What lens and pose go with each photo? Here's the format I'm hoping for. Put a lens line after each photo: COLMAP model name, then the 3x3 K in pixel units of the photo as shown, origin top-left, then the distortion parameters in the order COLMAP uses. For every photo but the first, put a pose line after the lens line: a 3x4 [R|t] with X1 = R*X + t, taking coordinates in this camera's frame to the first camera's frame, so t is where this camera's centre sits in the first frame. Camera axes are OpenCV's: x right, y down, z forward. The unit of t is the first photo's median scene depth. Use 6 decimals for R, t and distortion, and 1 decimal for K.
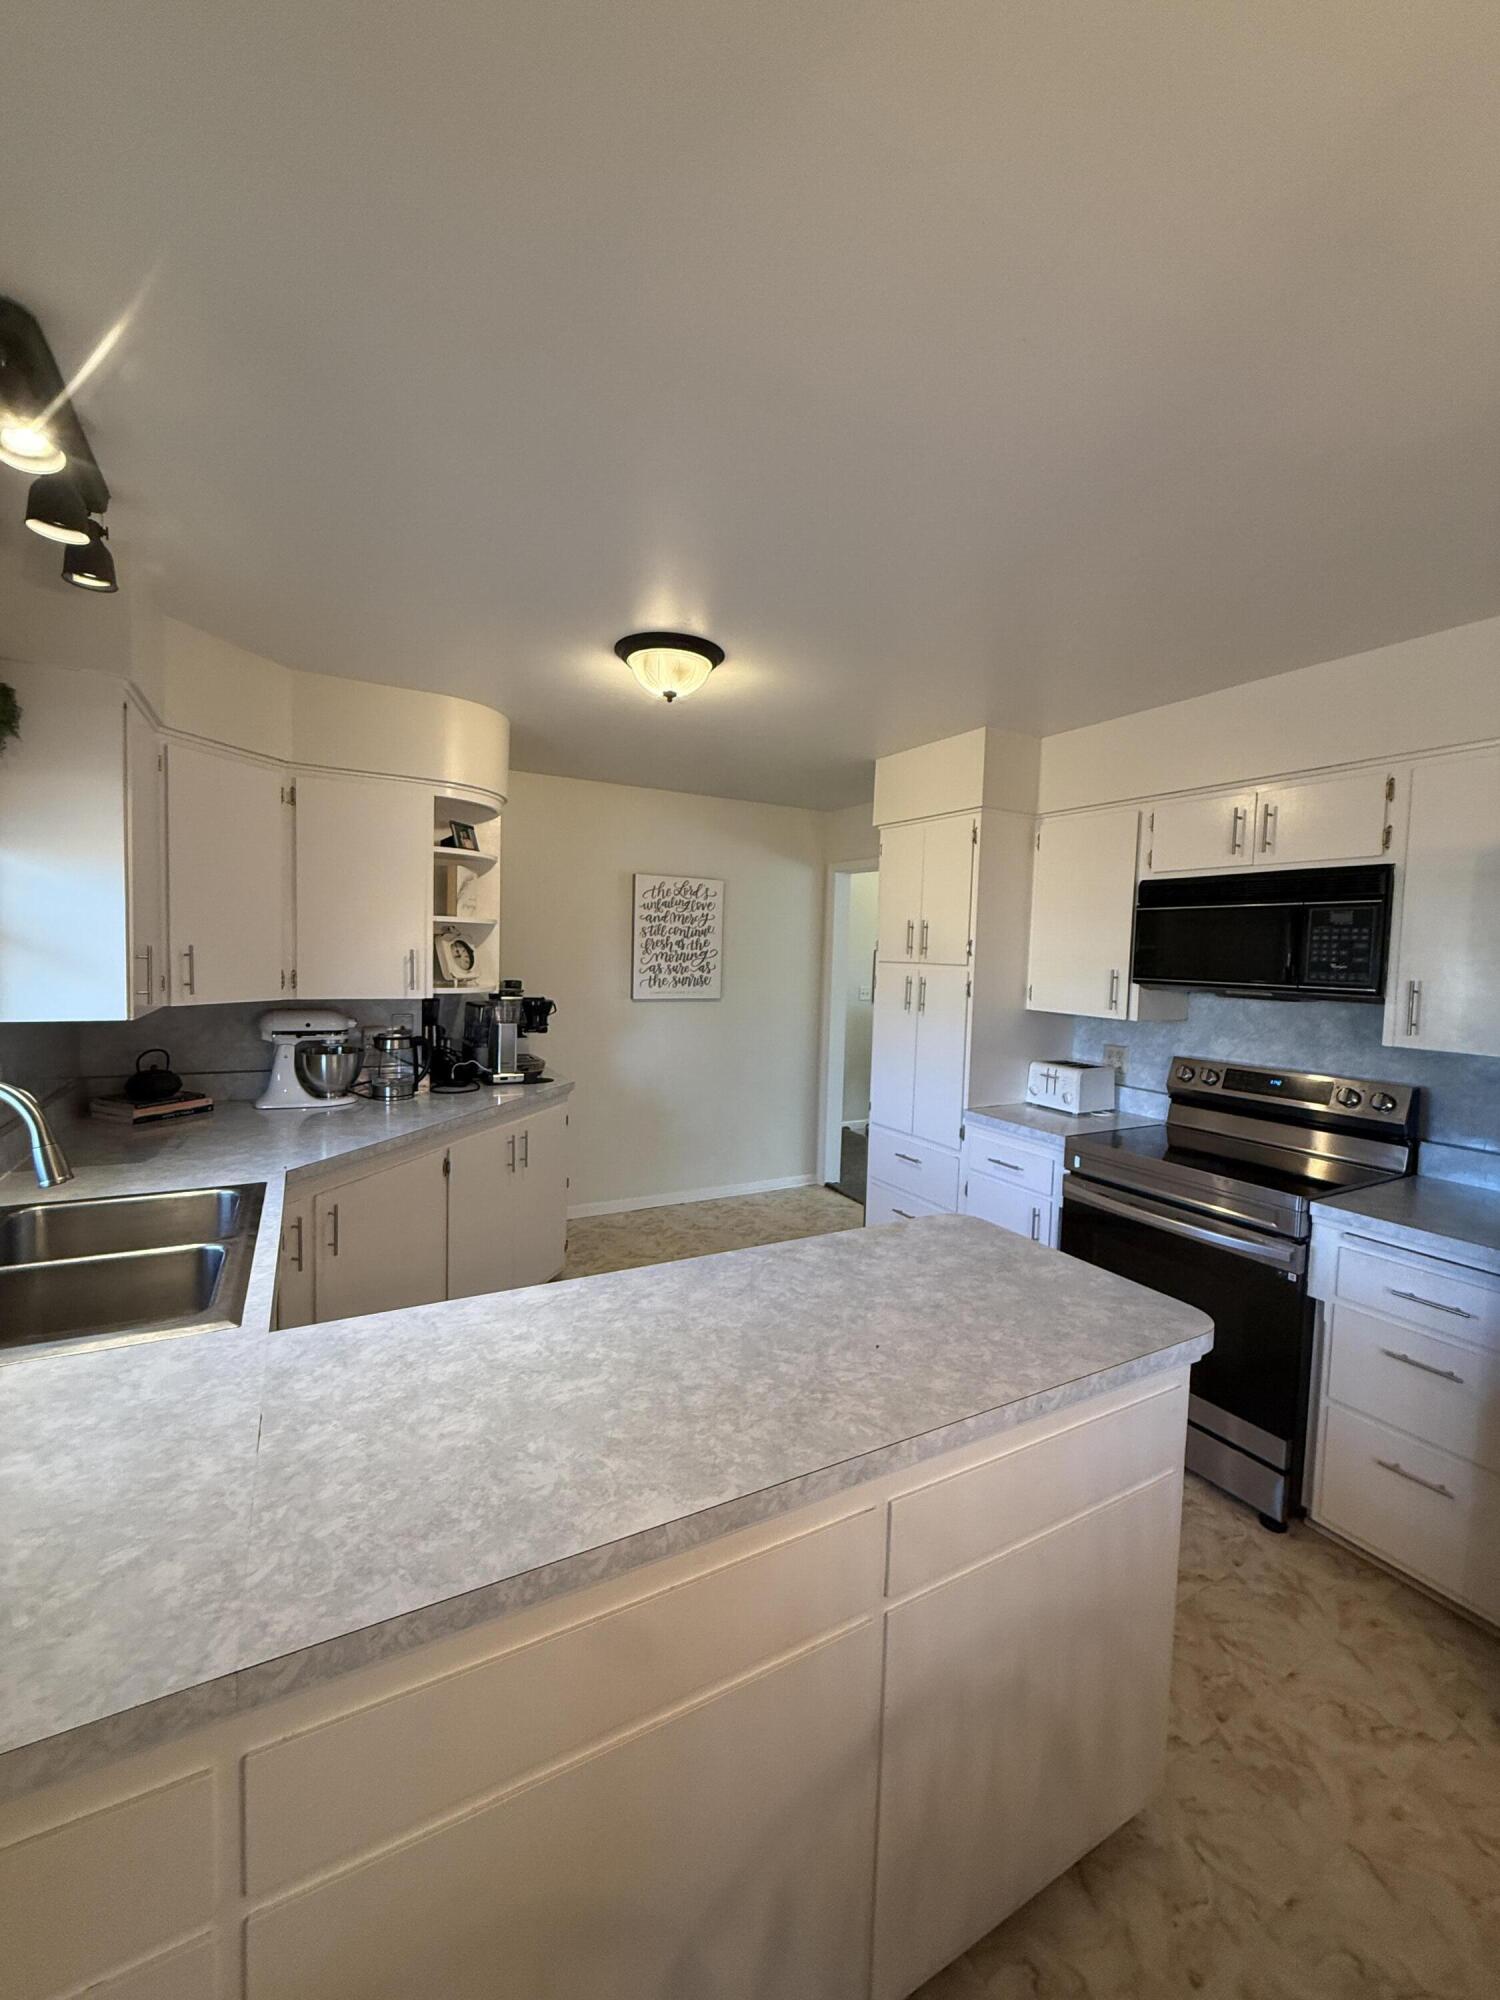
lens RADIAL K [[795.6, 0, 755.1], [0, 795.6, 1001.8], [0, 0, 1]] dist [0.002016, -0.000108]
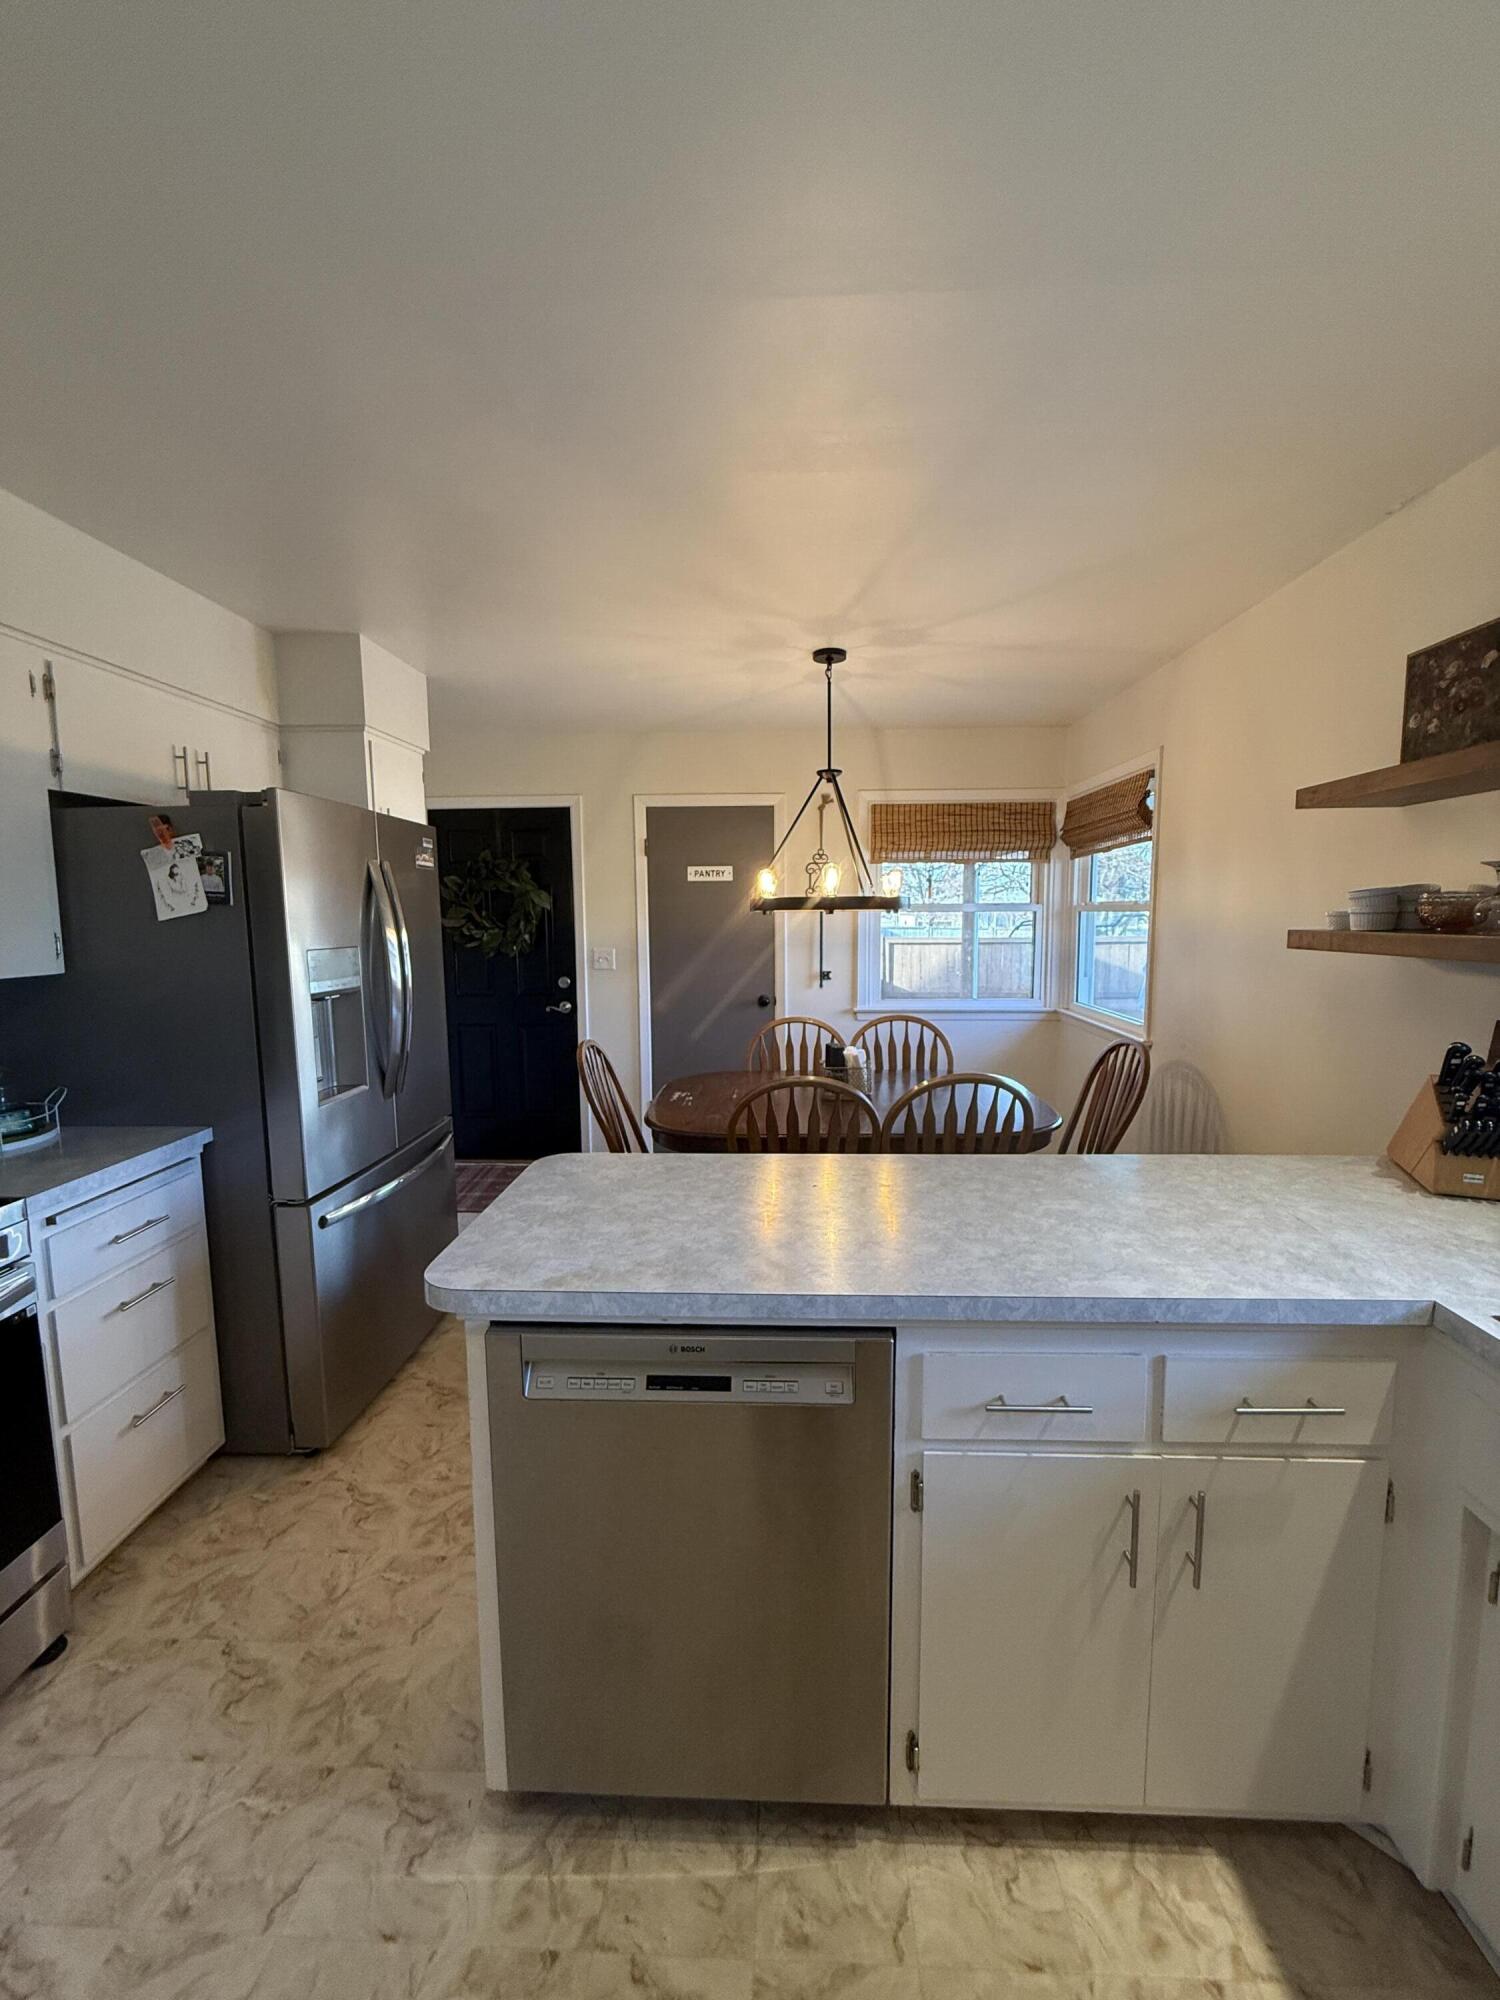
lens RADIAL K [[795.6, 0, 754.1], [0, 795.6, 997.2], [0, 0, 1]] dist [0.002016, -0.000108]
pose [[-0.849753, -0.079409, 0.521167, -0.160612], [0.015702, 0.984339, 0.175584, -0.033415], [-0.526948, 0.157386, -0.835198, 0.830728]]
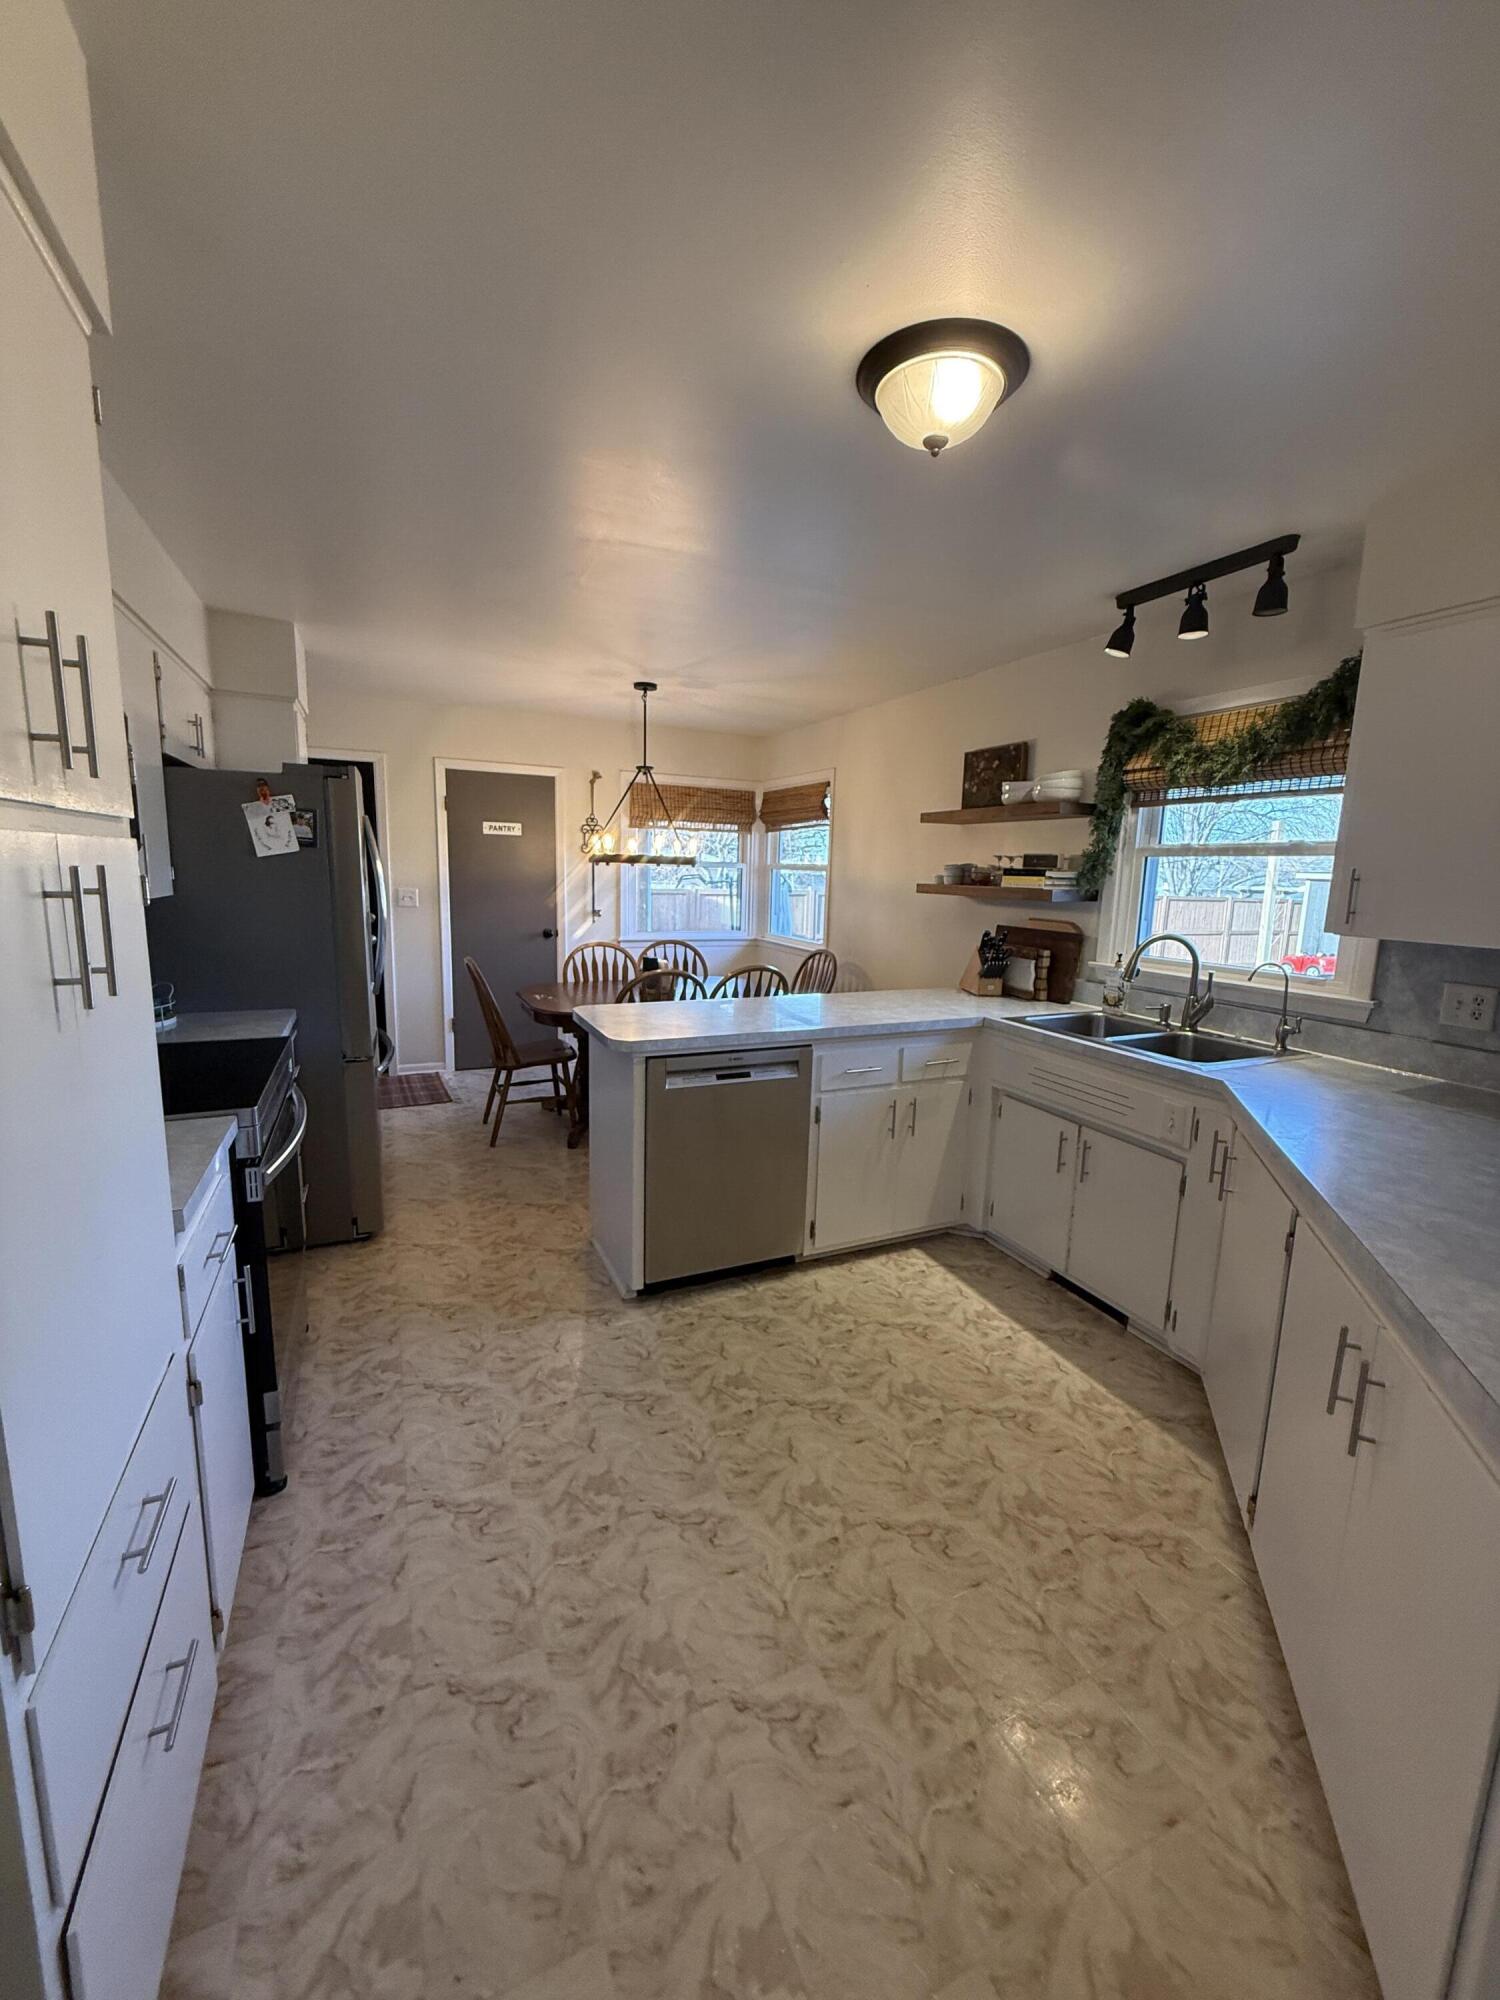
lens RADIAL K [[795.6, 0, 753.1], [0, 795.6, 996.5], [0, 0, 1]] dist [0.002016, -0.000108]
pose [[-0.994986, -0.069688, 0.071737, -0.028319], [-0.051973, 0.973100, 0.224446, -0.064144], [-0.085448, 0.219592, -0.971843, 1.372157]]
